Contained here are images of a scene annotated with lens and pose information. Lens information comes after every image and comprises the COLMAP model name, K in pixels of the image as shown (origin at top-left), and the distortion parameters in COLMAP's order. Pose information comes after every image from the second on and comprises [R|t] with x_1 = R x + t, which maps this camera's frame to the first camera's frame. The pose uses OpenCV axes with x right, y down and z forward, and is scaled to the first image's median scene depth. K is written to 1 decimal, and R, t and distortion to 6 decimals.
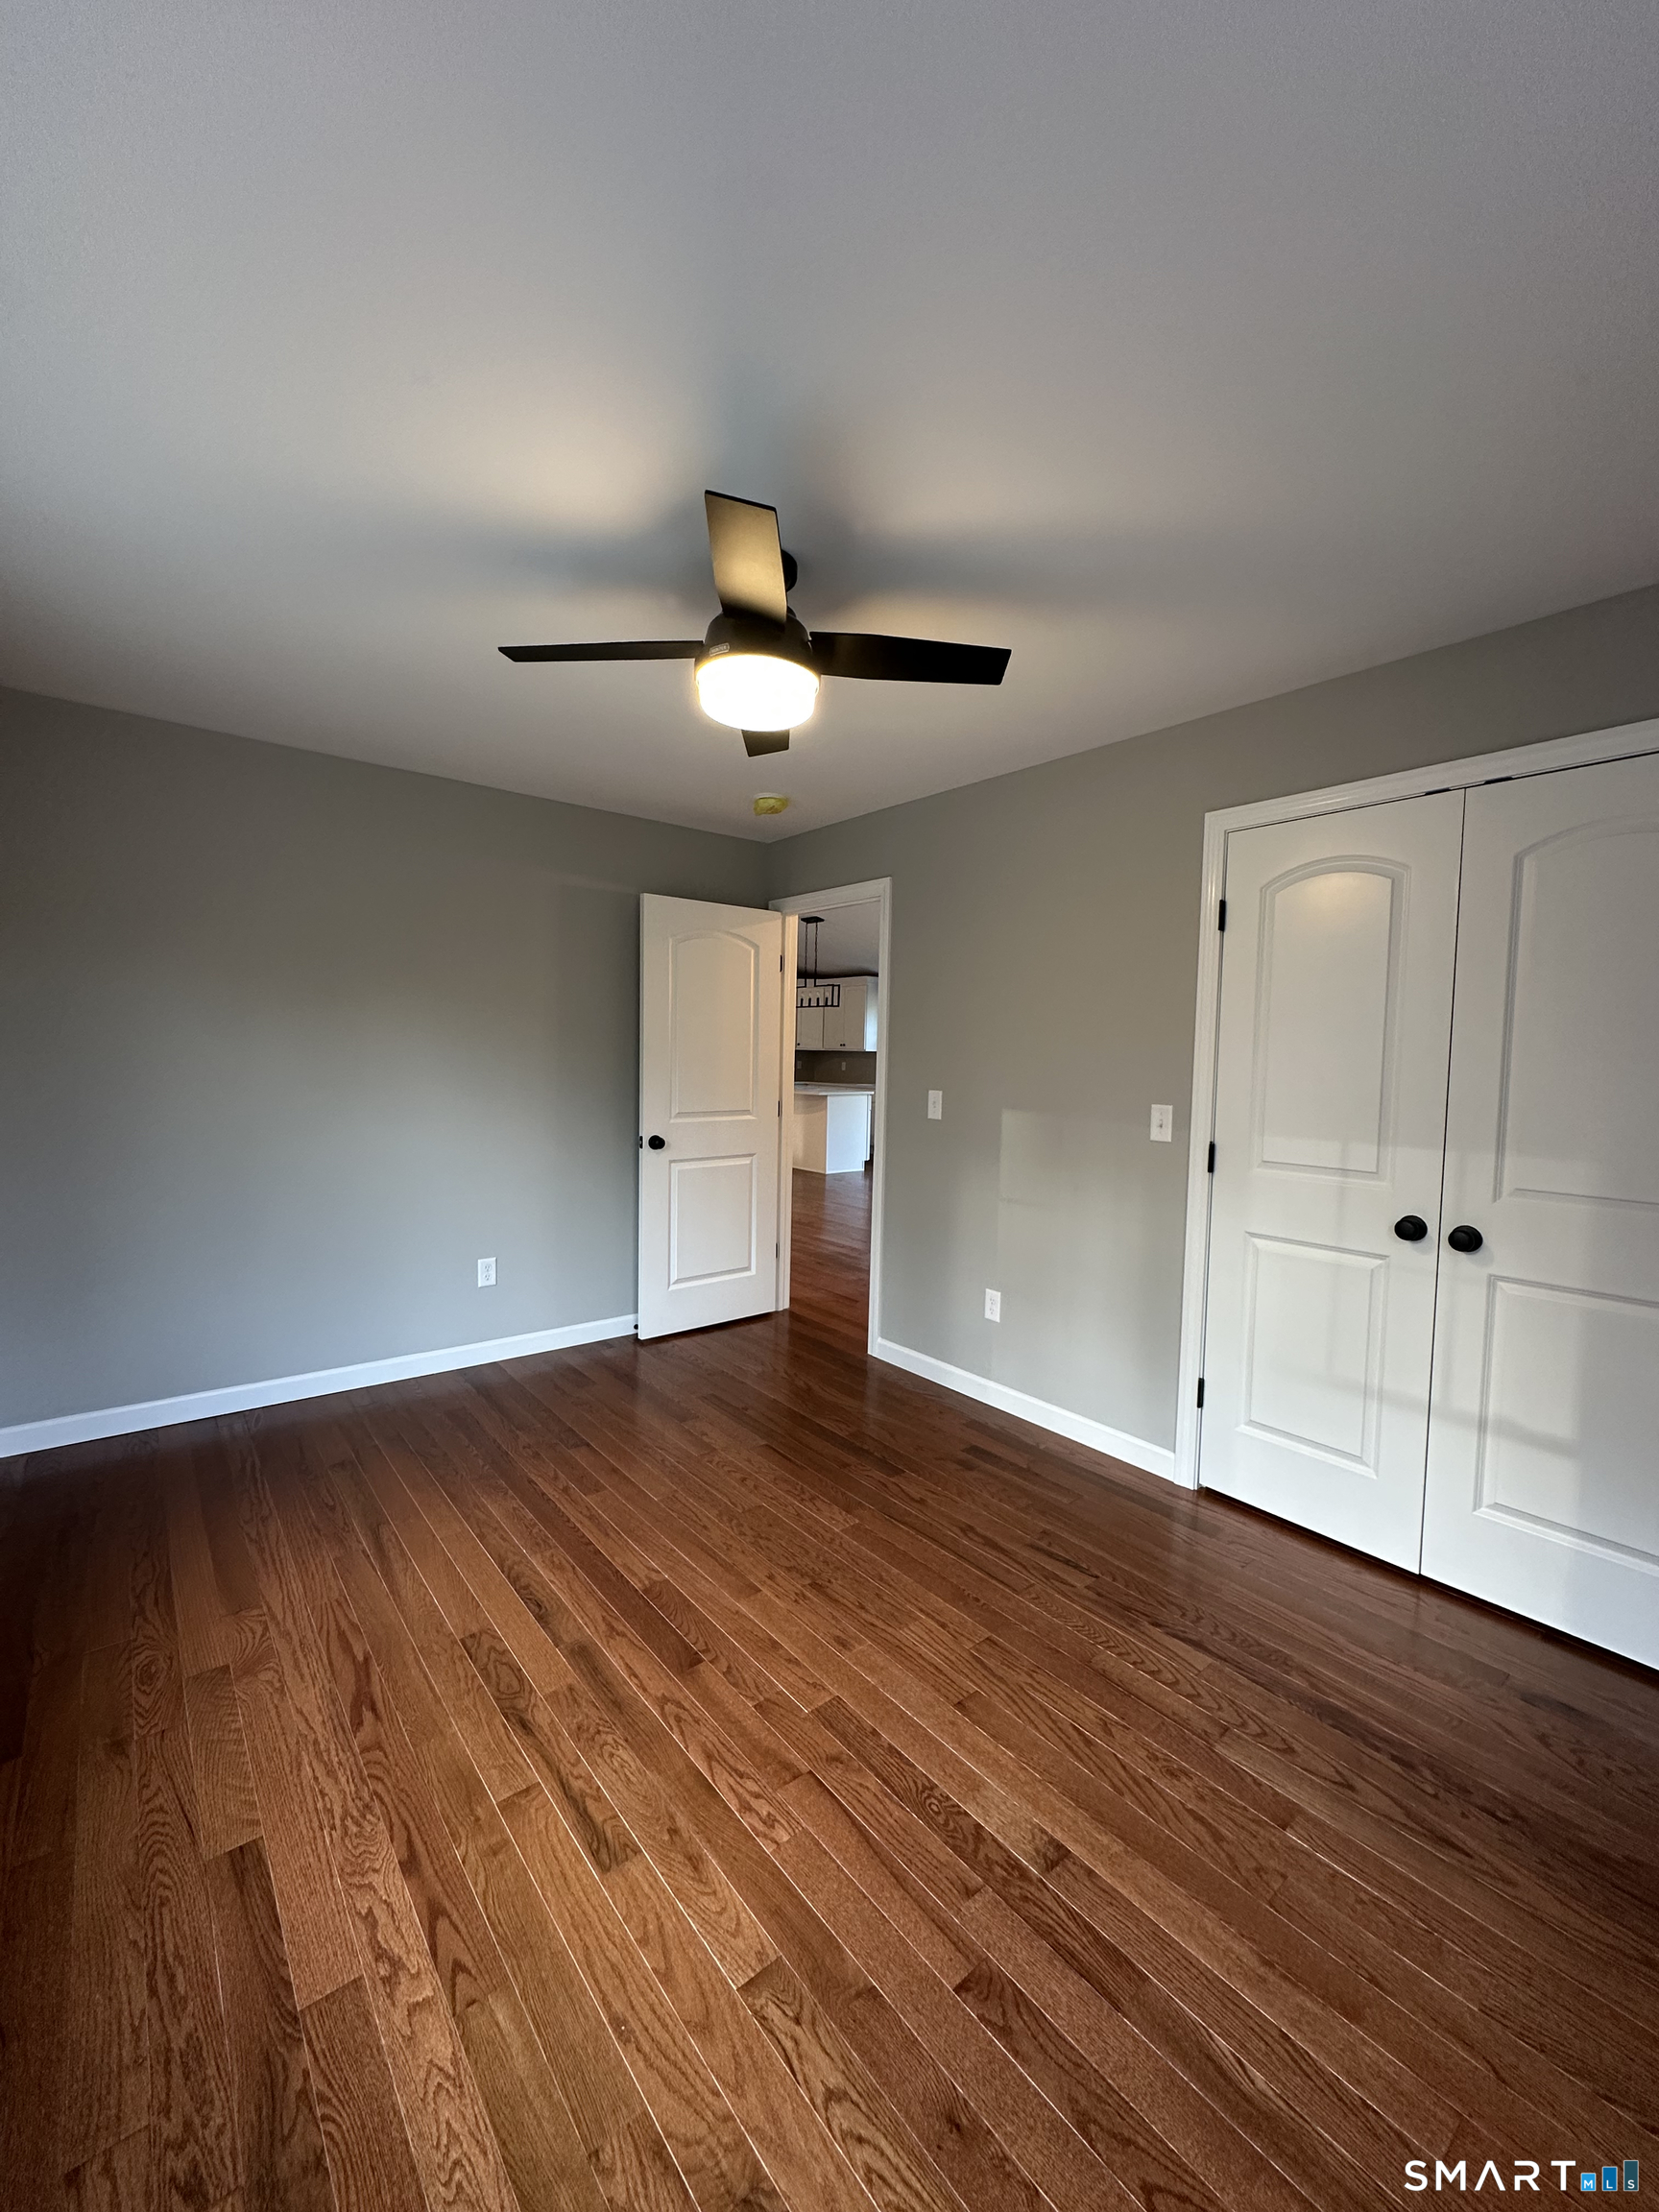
lens RADIAL K [[880.0, 0, 830.4], [0, 880.0, 1102.9], [0, 0, 1]] dist [-0.001536, -0.000103]
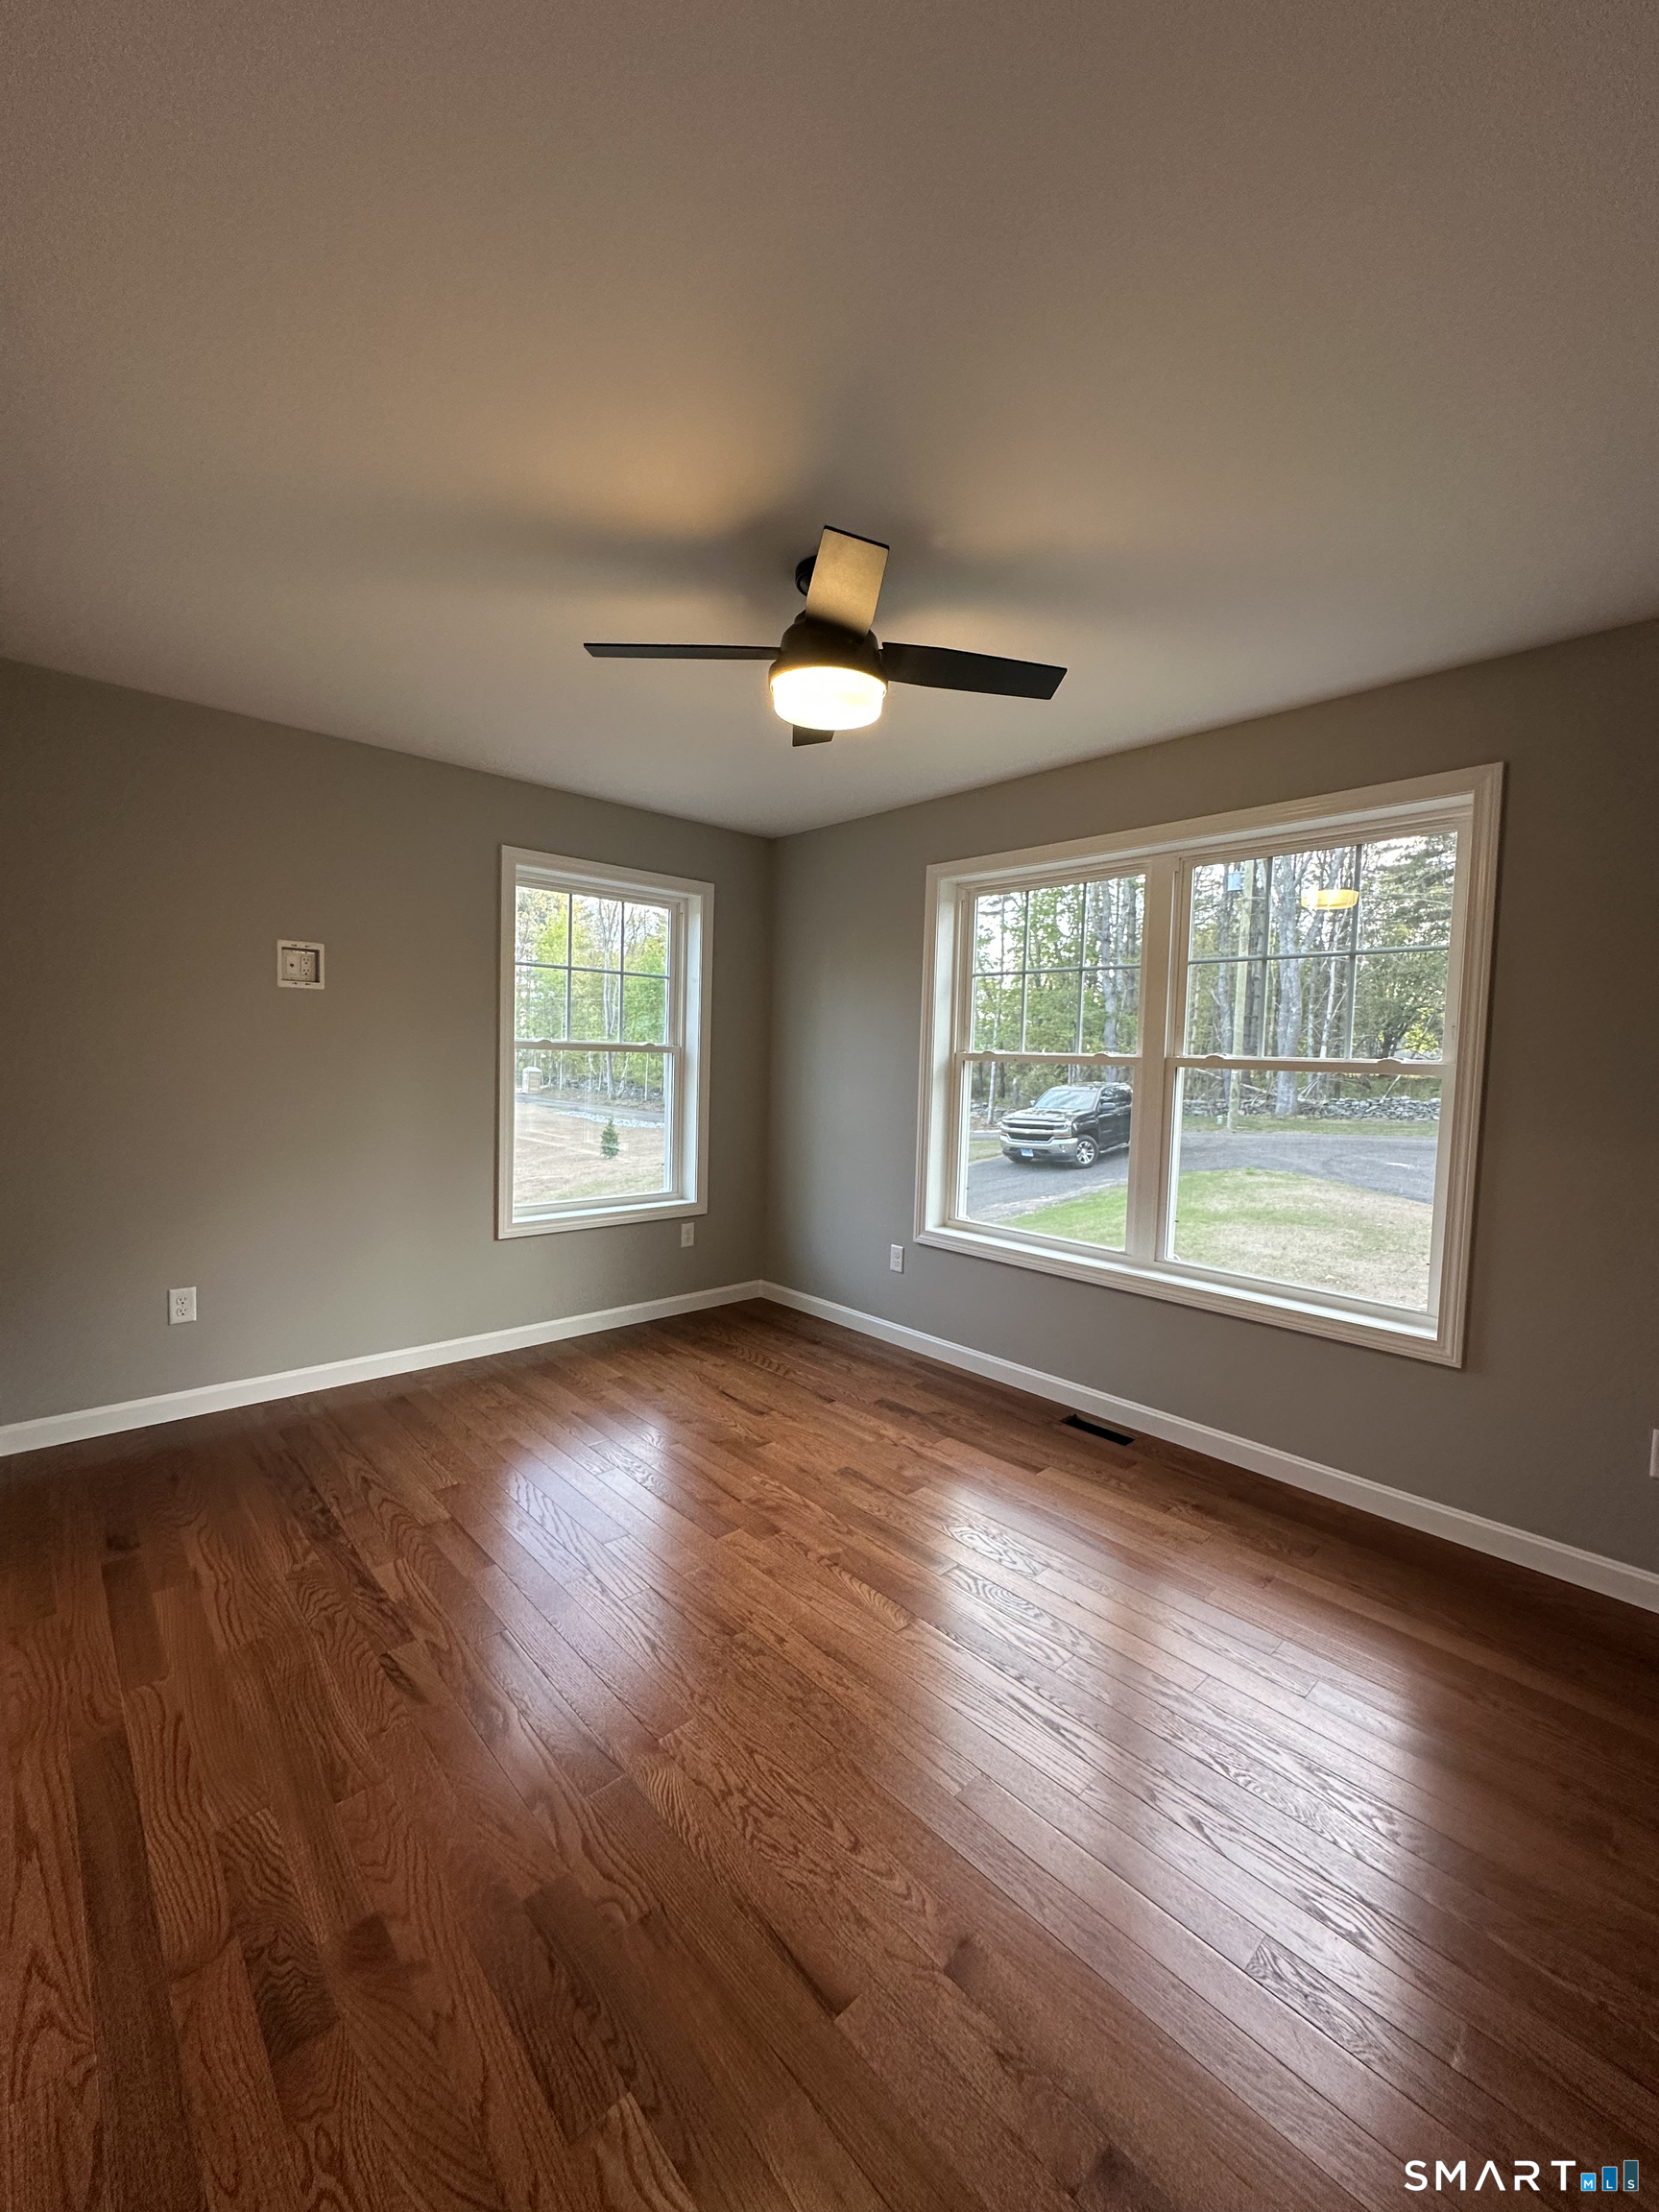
lens RADIAL K [[880.0, 0, 830.4], [0, 880.0, 1102.9], [0, 0, 1]] dist [-0.001536, -0.000103]
pose [[-0.996623, -0.047879, -0.066703, -0.038958], [-0.055188, 0.992126, 0.112429, -0.102756], [0.060794, 0.115730, -0.991418, 2.123050]]
